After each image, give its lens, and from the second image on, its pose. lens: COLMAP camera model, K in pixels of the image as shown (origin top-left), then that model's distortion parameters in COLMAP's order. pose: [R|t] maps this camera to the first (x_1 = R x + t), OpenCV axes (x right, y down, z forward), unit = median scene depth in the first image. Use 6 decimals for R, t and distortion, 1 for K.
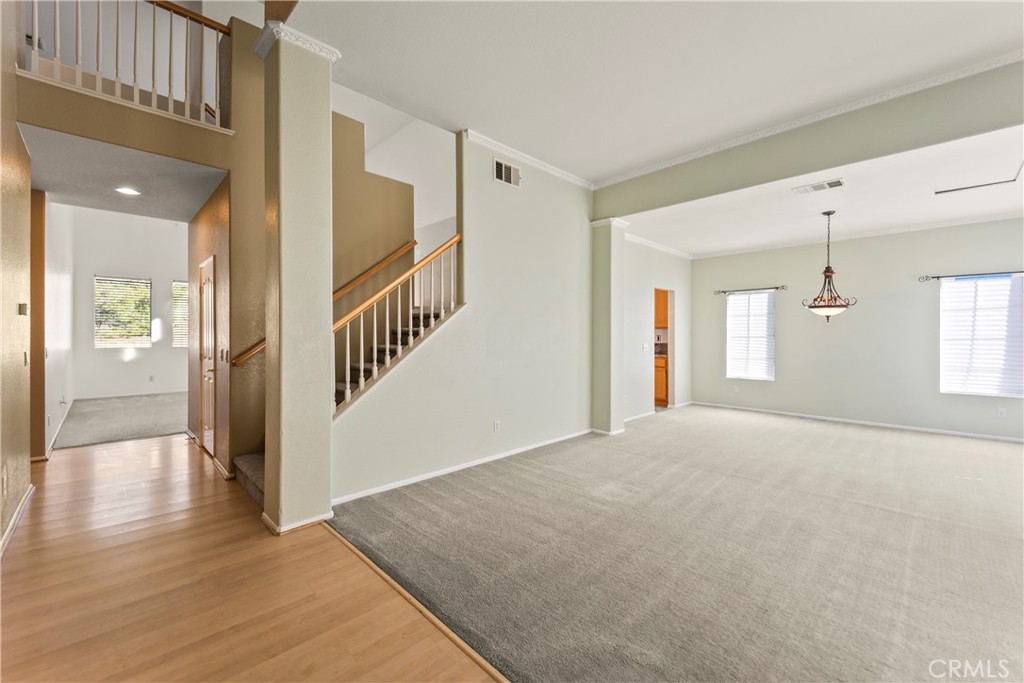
lens RADIAL K [[415.1, 0, 513.8], [0, 415.1, 328.8], [0, 0, 1]] dist [-0.000108, -0.000207]
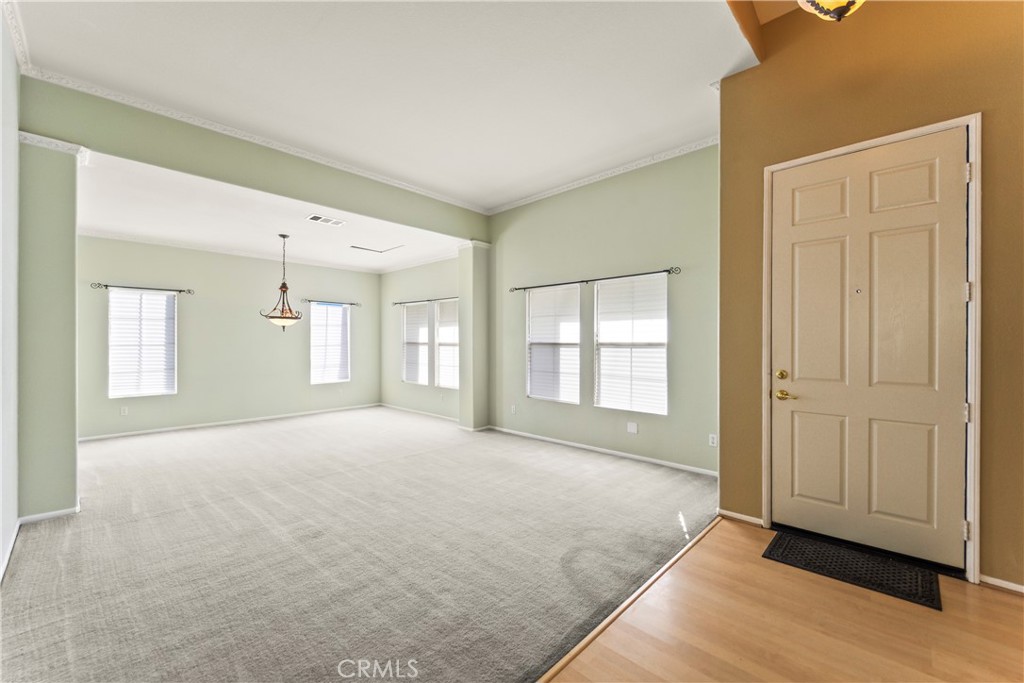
lens RADIAL K [[411.0, 0, 509.0], [0, 411.0, 339.6], [0, 0, 1]] dist [0.003491, -0.000136]
pose [[-0.037960, 0.005894, 0.999262, -0.394559], [-0.014890, 0.999868, -0.006463, 0.004231], [-0.999168, -0.015124, -0.037868, 0.422533]]
